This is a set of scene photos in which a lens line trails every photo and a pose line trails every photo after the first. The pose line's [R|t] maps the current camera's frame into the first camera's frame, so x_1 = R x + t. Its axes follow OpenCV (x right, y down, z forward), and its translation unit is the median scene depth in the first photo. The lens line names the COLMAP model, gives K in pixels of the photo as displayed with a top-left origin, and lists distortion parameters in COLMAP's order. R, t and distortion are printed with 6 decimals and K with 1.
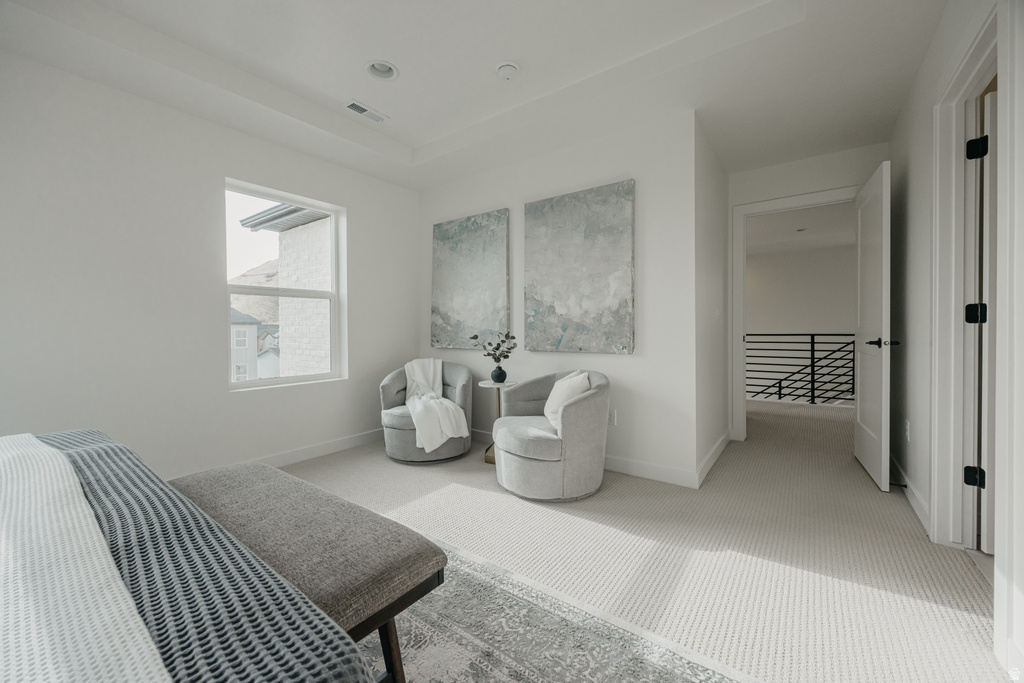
lens RADIAL K [[390.8, 0, 510.8], [0, 390.8, 328.3], [0, 0, 1]] dist [-0.000596, -0.000234]
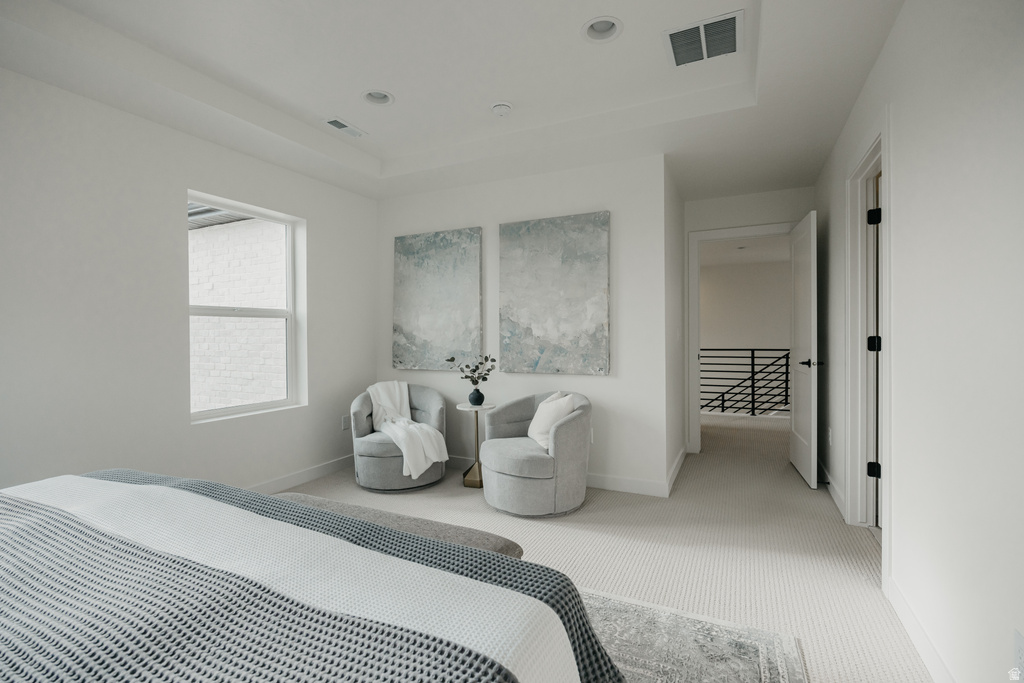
lens RADIAL K [[454.8, 0, 510.6], [0, 454.8, 332.9], [0, 0, 1]] dist [-0.011226, 0.000218]
pose [[0.983958, 0.001322, 0.178397, -0.155911], [0.000112, 0.999968, -0.008027, -0.036202], [-0.178402, 0.007918, 0.983926, -0.153430]]
